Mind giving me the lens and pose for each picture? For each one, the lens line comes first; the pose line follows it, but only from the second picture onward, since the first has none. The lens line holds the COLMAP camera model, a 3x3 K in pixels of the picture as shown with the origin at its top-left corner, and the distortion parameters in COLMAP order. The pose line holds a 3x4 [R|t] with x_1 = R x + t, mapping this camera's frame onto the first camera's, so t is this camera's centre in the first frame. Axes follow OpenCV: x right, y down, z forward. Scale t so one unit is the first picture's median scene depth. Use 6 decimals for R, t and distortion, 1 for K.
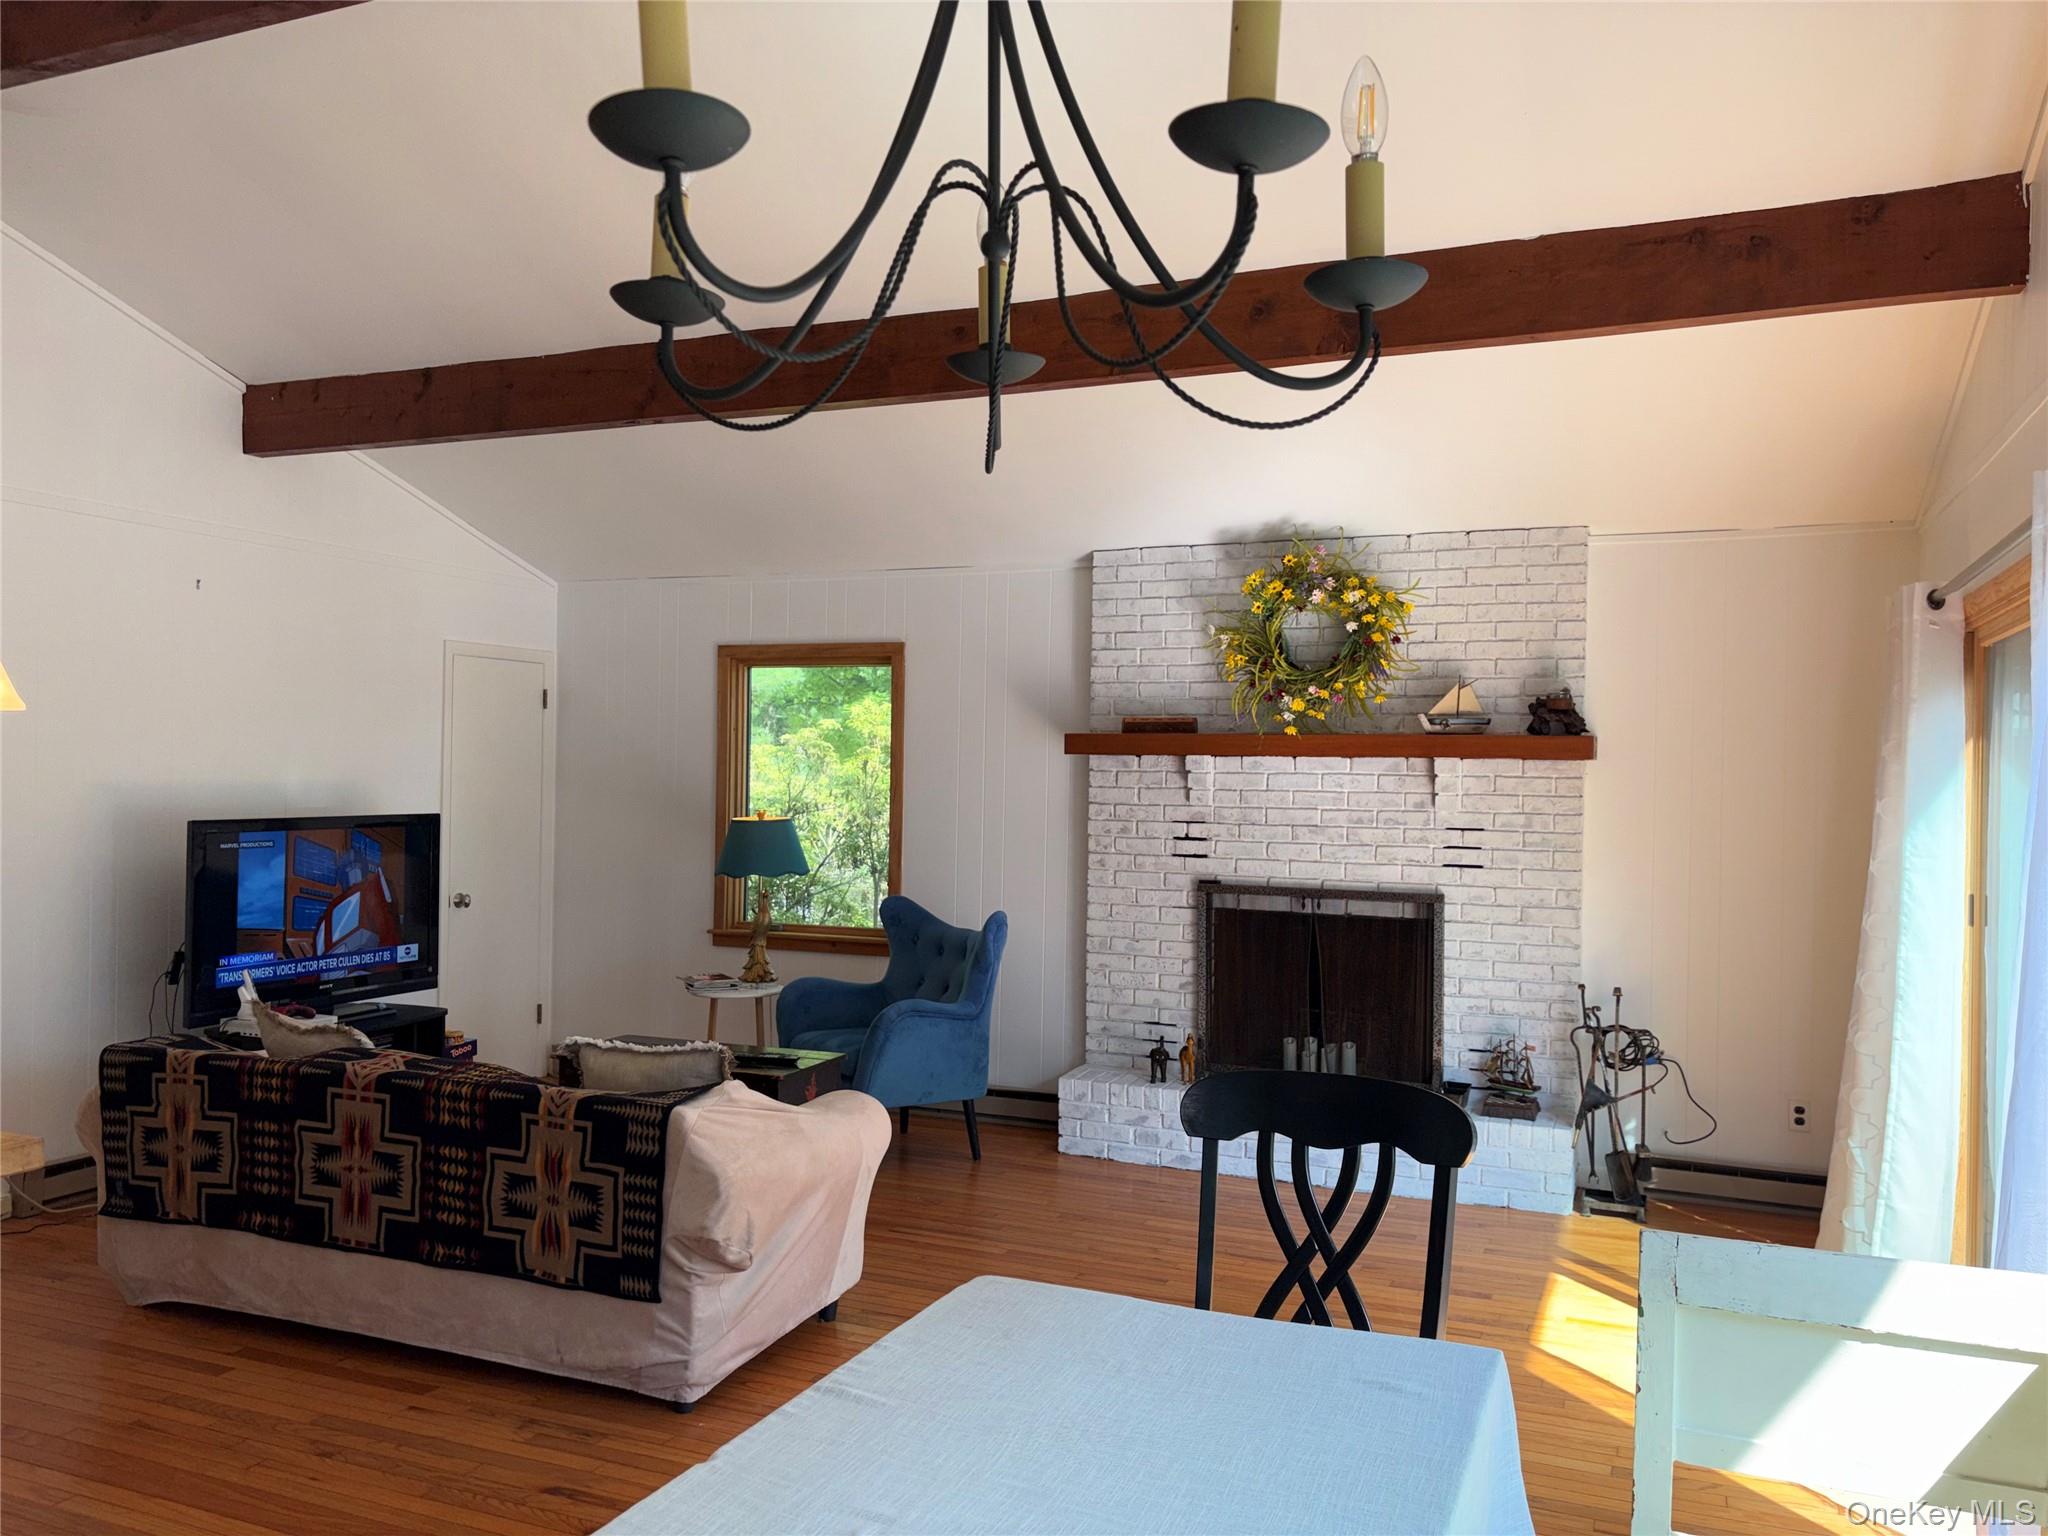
lens RADIAL K [[1545.5, 0, 1010.0], [0, 1545.5, 796.9], [0, 0, 1]] dist [0.066062, -0.074264]
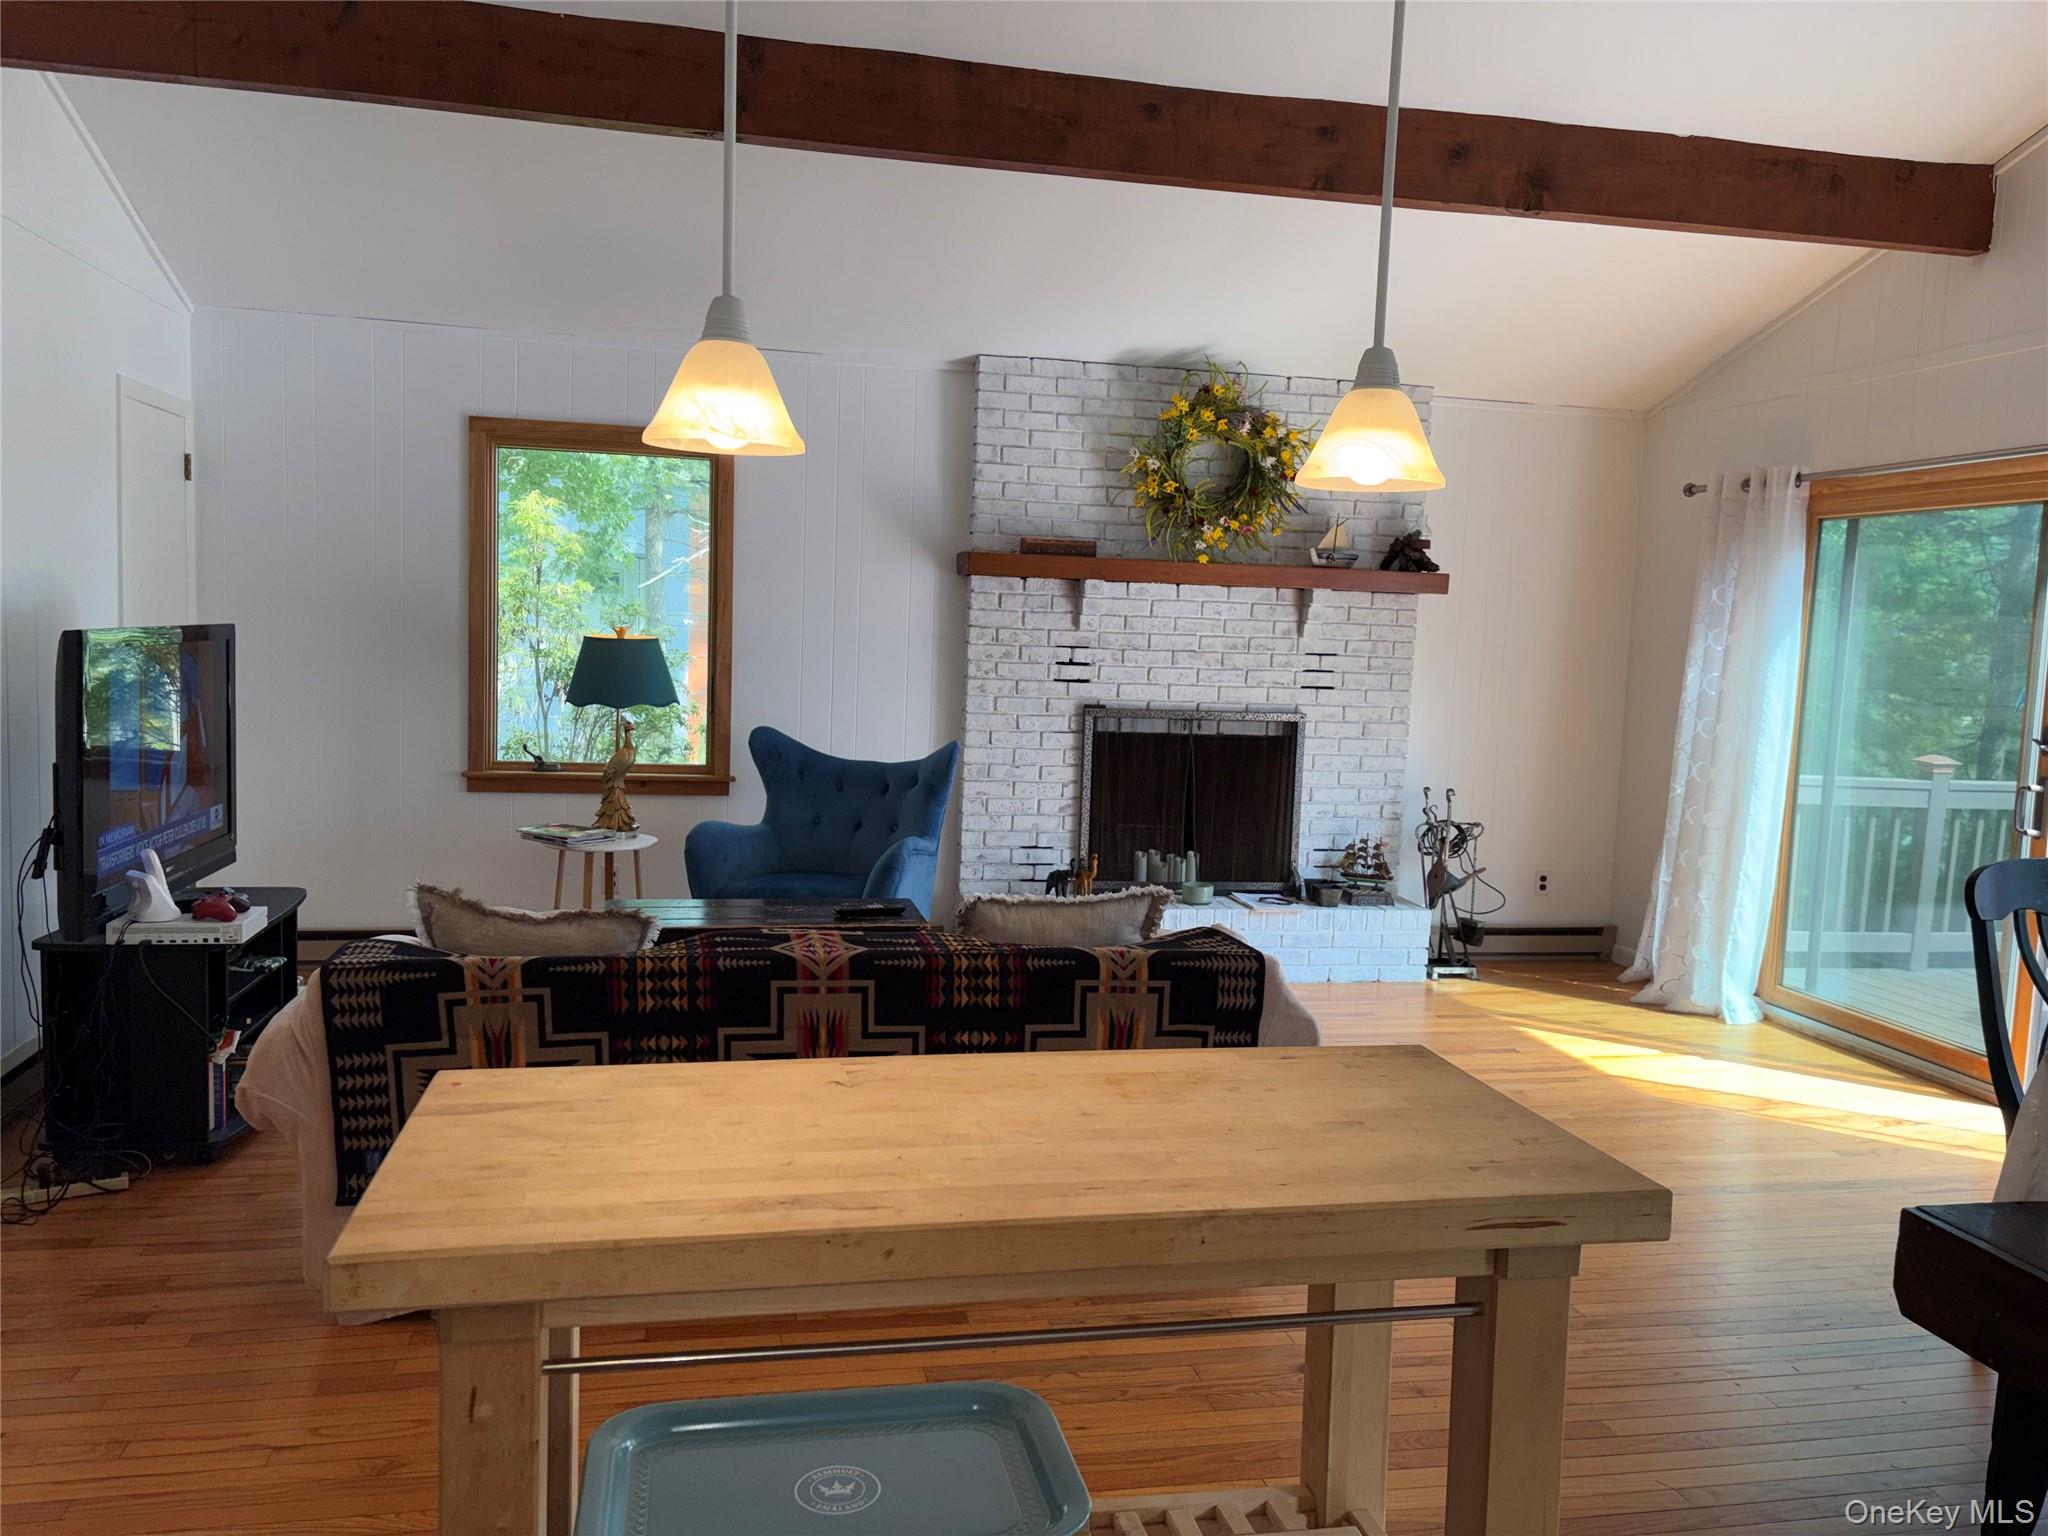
lens RADIAL K [[1545.5, 0, 1037.1], [0, 1545.5, 789.0], [0, 0, 1]] dist [0.066062, -0.074264]
pose [[0.820977, -0.044423, 0.569231, -0.502603], [-0.017490, 0.994544, 0.102840, 0.005905], [-0.570694, -0.094385, 0.815721, 0.200046]]
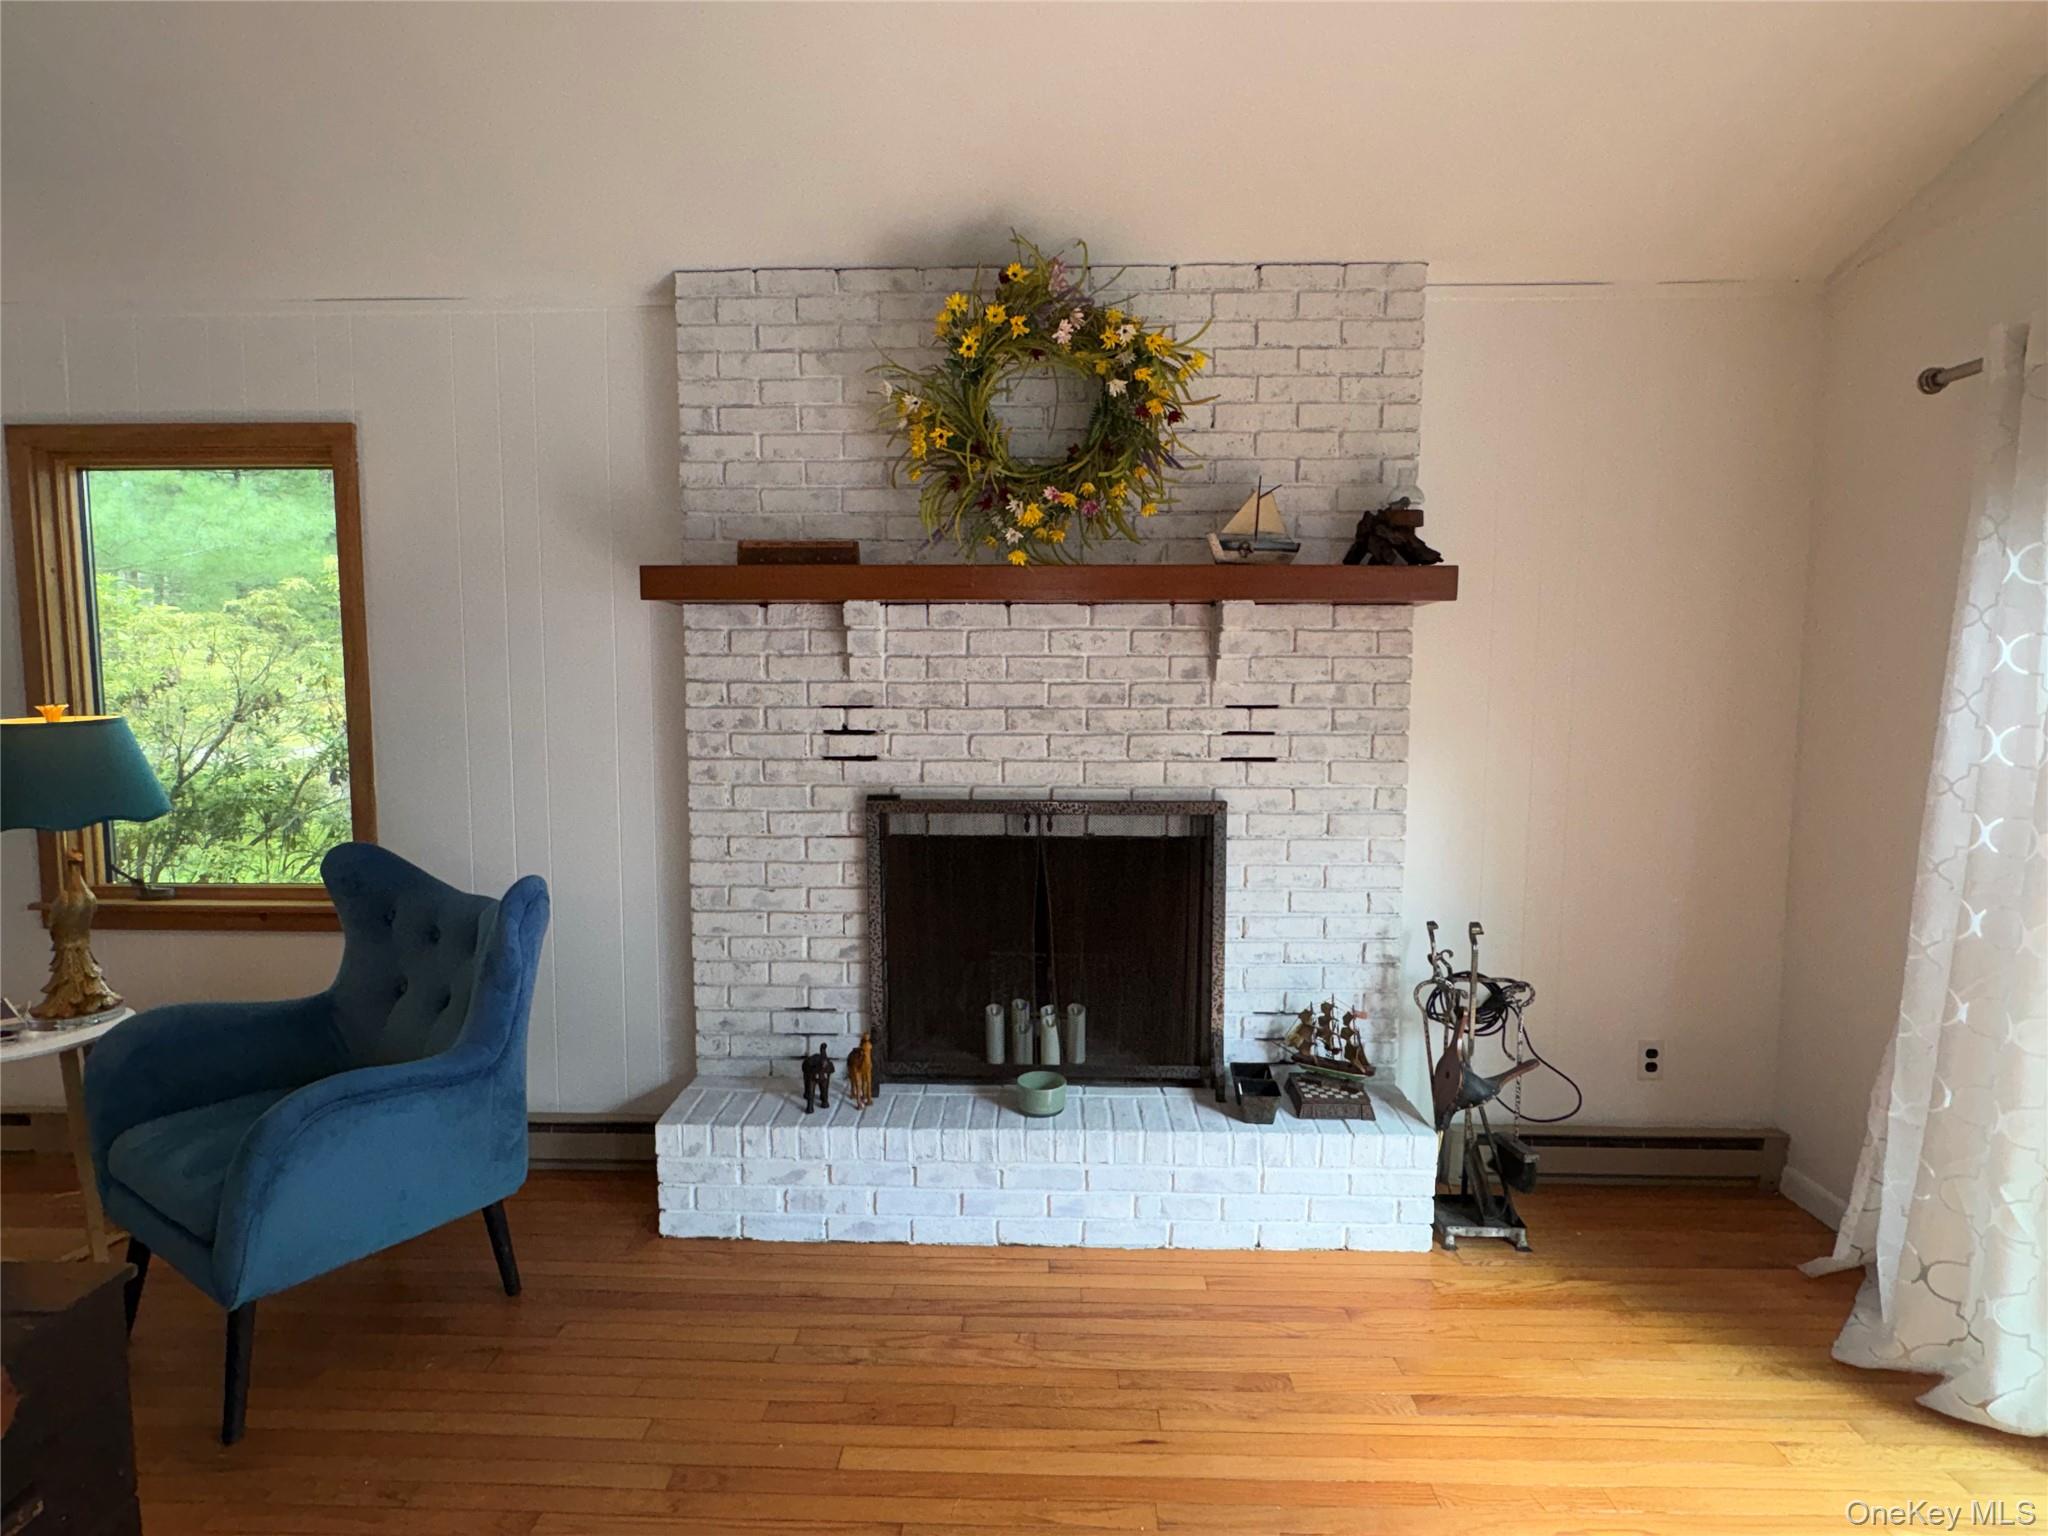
lens RADIAL K [[1068.2, 0, 1023.5], [0, 1068.2, 772.0], [0, 0, 1]] dist [0.000085, 0.003450]
pose [[0.929808, -0.046912, 0.365043, 0.019759], [0.018554, 0.996557, 0.080808, 0.009108], [-0.367577, -0.068362, 0.927477, 0.581610]]
